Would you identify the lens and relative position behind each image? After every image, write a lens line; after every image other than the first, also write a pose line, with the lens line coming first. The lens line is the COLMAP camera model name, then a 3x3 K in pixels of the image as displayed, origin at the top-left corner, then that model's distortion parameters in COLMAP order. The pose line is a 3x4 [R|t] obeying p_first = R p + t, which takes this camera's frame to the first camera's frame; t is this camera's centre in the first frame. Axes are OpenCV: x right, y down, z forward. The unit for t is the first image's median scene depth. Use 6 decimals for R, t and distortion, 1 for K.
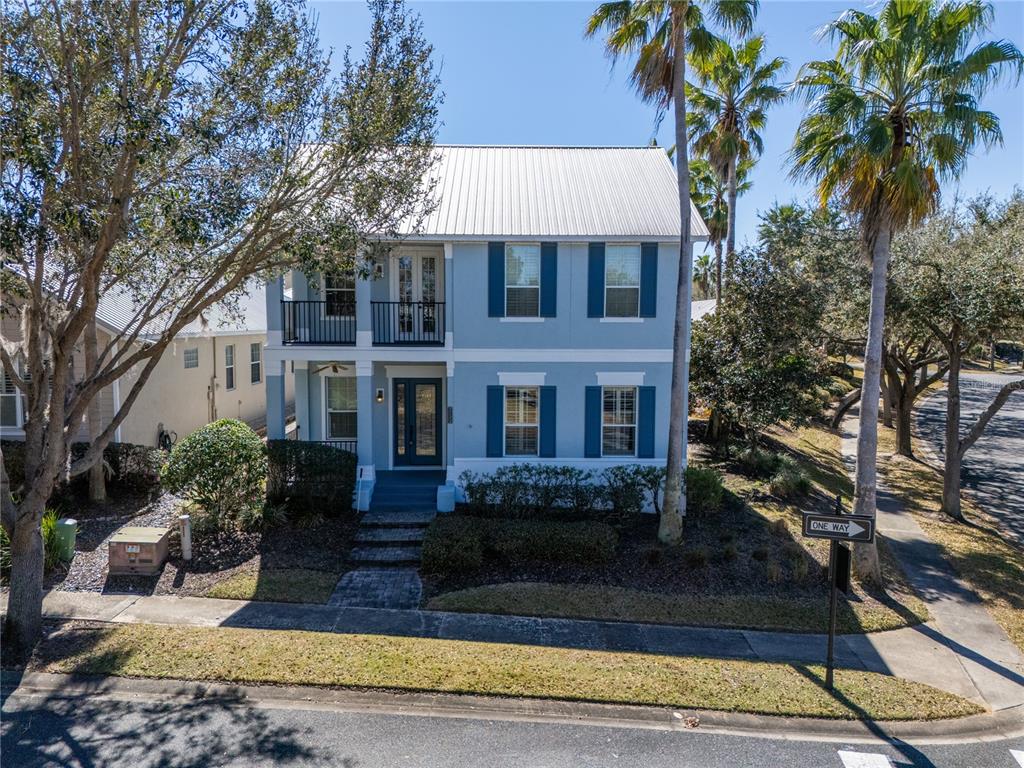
lens RADIAL K [[760.9, 0, 517.5], [0, 760.9, 382.1], [0, 0, 1]] dist [0.060544, -0.040531]
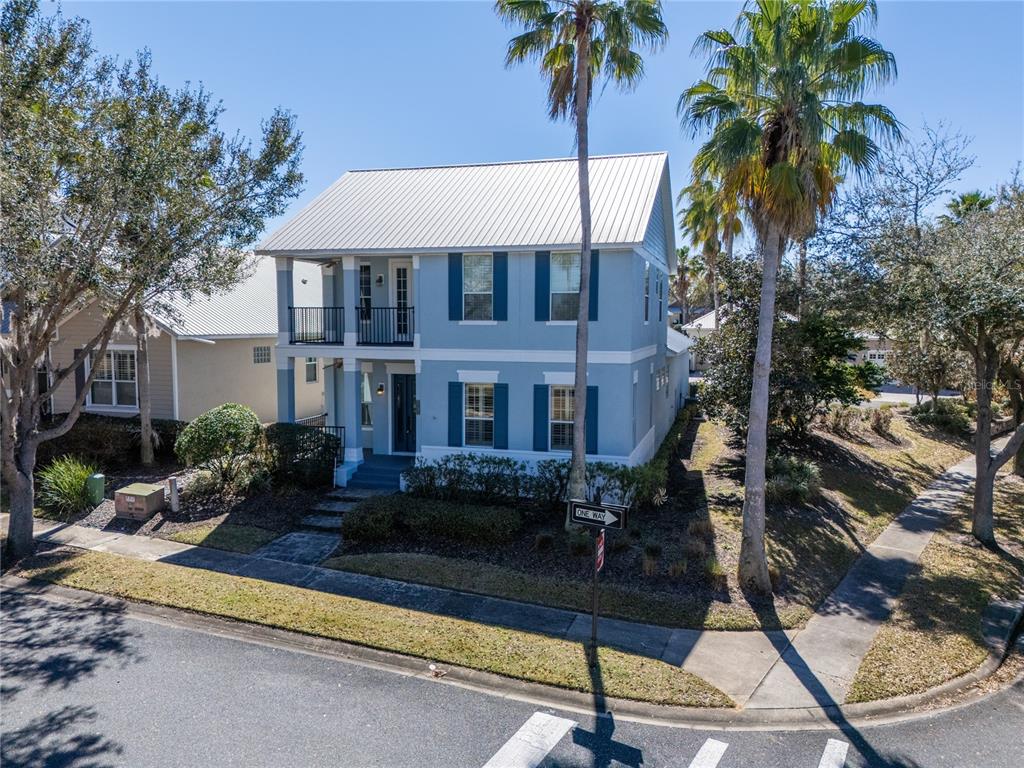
lens RADIAL K [[760.5, 0, 515.1], [0, 760.5, 382.5], [0, 0, 1]] dist [0.062318, -0.048198]
pose [[0.952644, 0.022703, -0.303239, 0.520865], [-0.024051, 0.999710, -0.000710, 0.005229], [0.303135, 0.007970, 0.952914, -0.043307]]
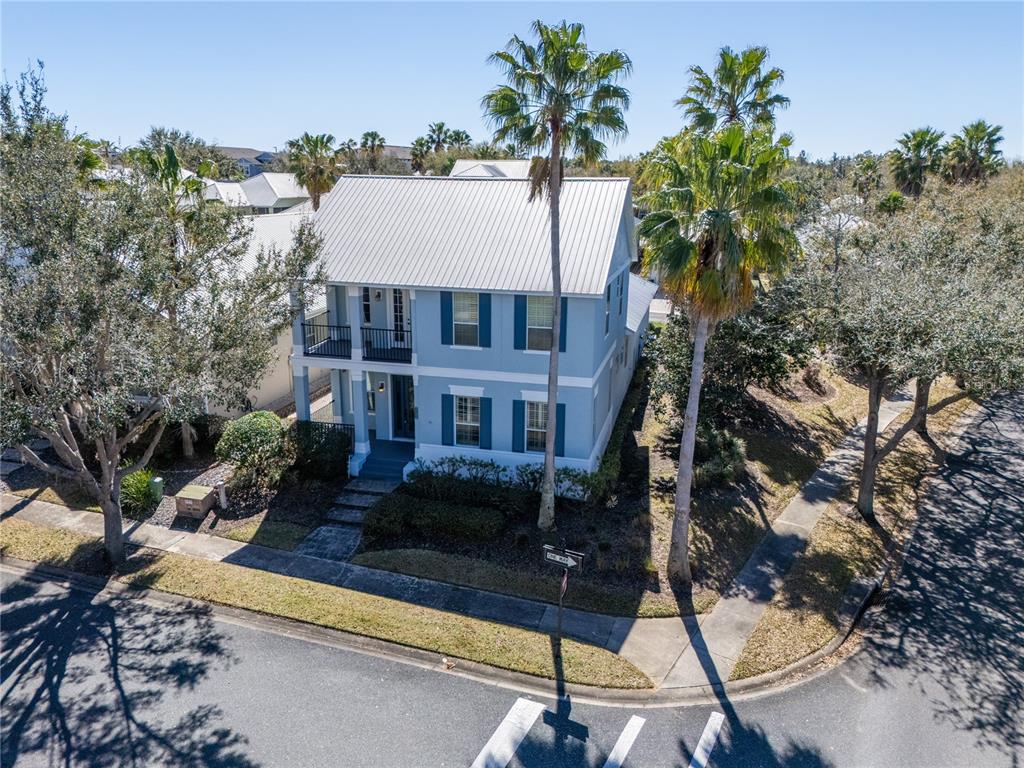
lens RADIAL K [[760.9, 0, 517.5], [0, 760.9, 382.1], [0, 0, 1]] dist [0.060544, -0.040531]
pose [[0.964898, 0.072811, -0.252330, 0.567702], [-0.028016, 0.983854, 0.176764, -0.342224], [0.261127, -0.163490, 0.951359, -0.317840]]
